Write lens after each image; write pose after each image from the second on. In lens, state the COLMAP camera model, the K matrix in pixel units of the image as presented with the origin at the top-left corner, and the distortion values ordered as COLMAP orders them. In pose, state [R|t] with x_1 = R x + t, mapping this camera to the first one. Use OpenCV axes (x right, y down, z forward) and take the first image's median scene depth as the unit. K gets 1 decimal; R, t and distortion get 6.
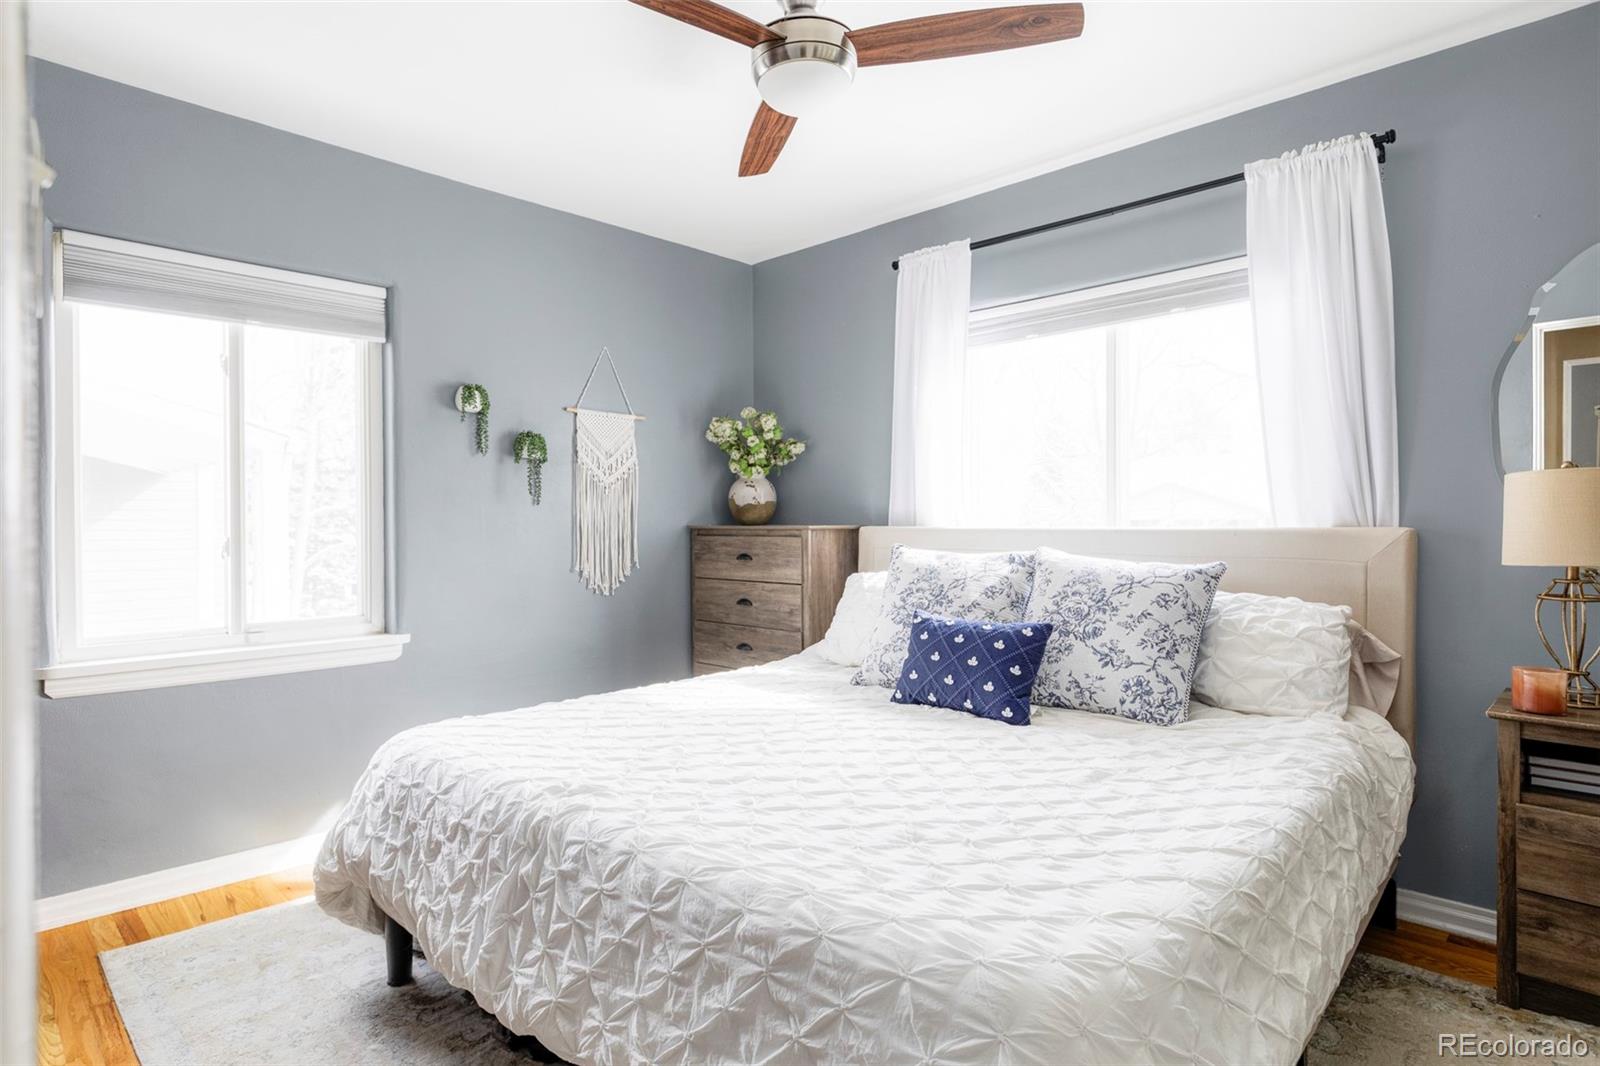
lens RADIAL K [[873.7, 0, 796.9], [0, 873.7, 542.9], [0, 0, 1]] dist [0.020767, 0.000490]
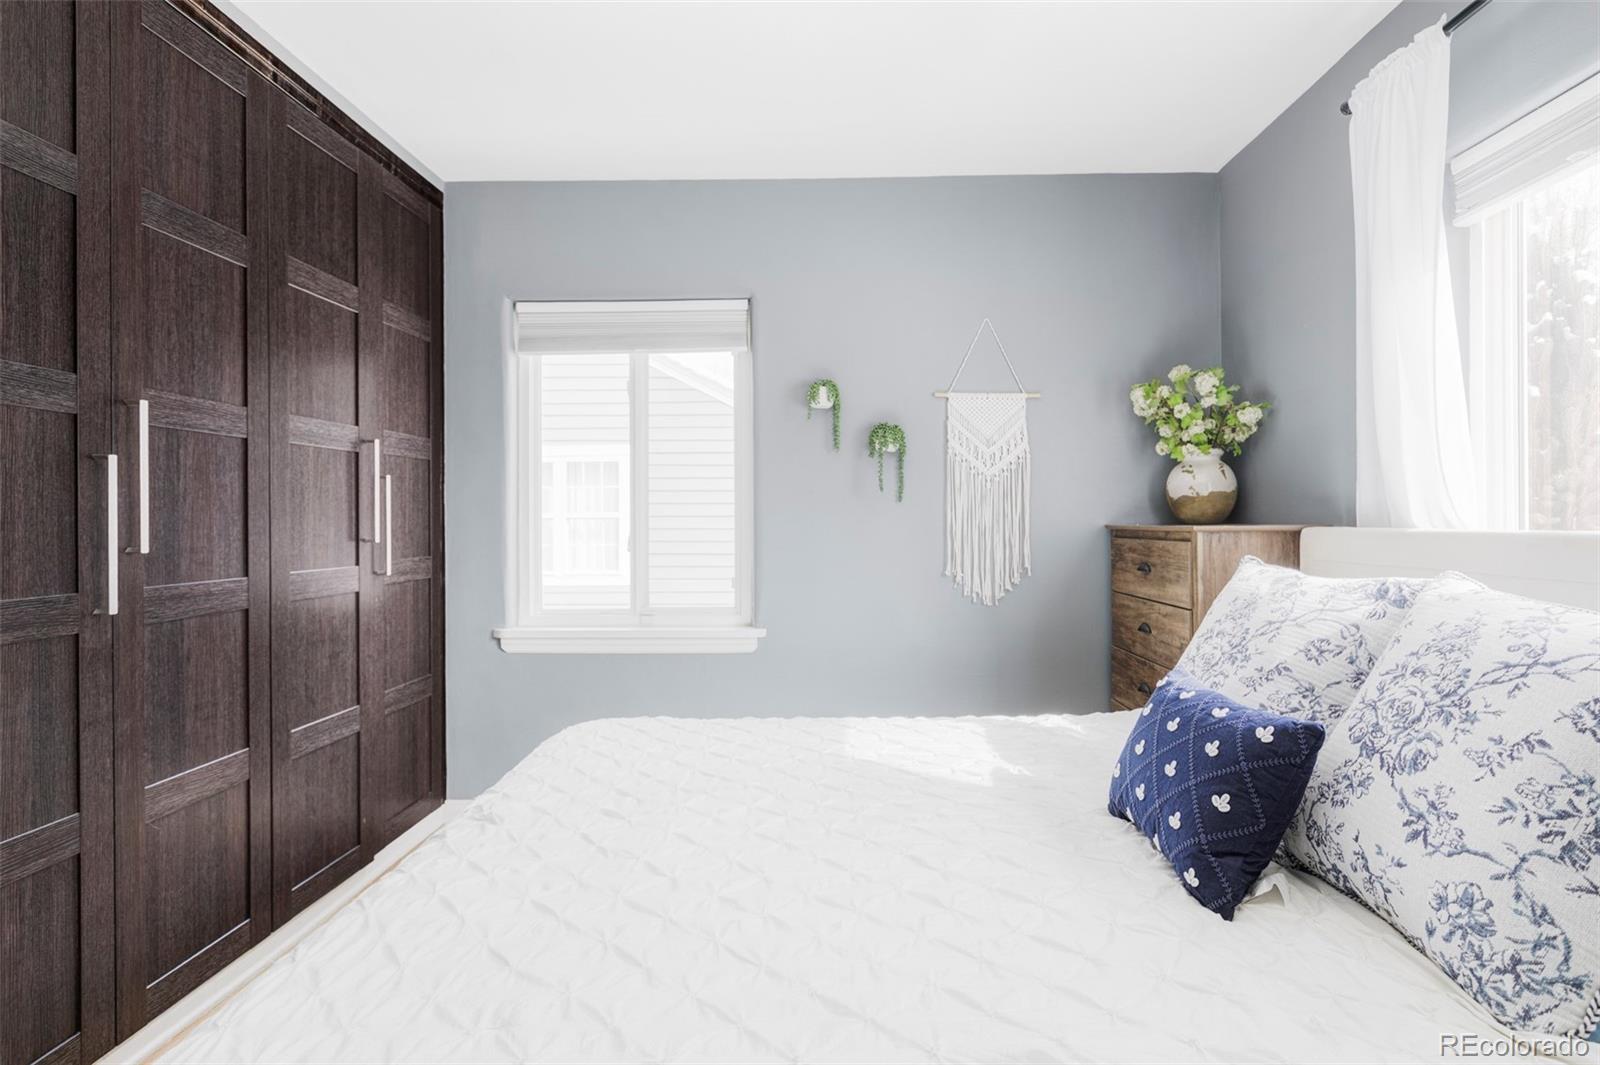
lens RADIAL K [[868.1, 0, 808.6], [0, 868.1, 533.7], [0, 0, 1]] dist [0.001759, 0.000043]
pose [[0.684128, 0.011434, -0.729272, 0.328274], [-0.016350, 0.999866, 0.000339, -0.009251], [0.729179, 0.011692, 0.684224, 0.325919]]
